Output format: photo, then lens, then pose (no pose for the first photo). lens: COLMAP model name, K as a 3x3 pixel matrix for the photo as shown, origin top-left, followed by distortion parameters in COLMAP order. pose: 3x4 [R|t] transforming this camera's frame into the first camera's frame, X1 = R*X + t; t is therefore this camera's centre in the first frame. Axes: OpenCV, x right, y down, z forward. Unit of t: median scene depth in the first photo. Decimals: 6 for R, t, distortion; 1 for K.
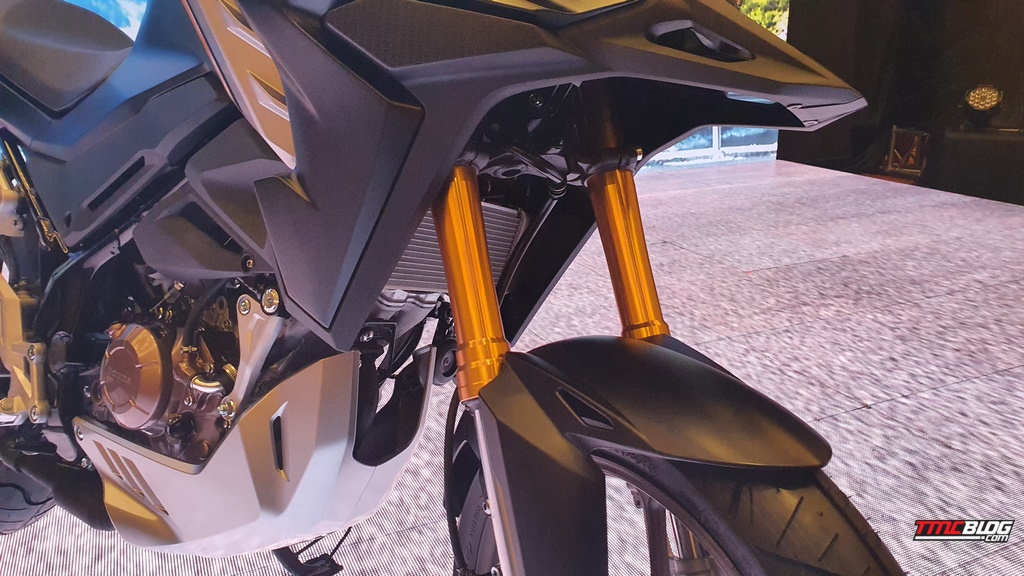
lens RADIAL K [[806.8, 0, 497.4], [0, 806.8, 291.9], [0, 0, 1]] dist [-0.015940, 0.038746]
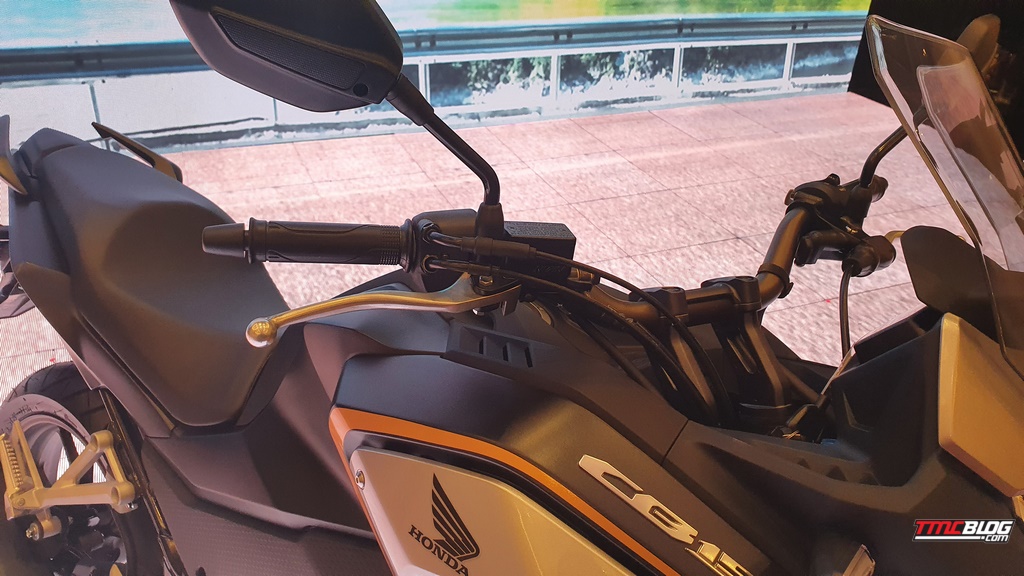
lens RADIAL K [[806.8, 0, 495.7], [0, 806.8, 277.4], [0, 0, 1]] dist [-0.015940, 0.038746]
pose [[0.997793, 0.066348, -0.002841, -0.066388], [-0.064318, 0.976152, 0.207339, -0.185492], [0.016530, -0.206699, 0.978265, 0.056113]]
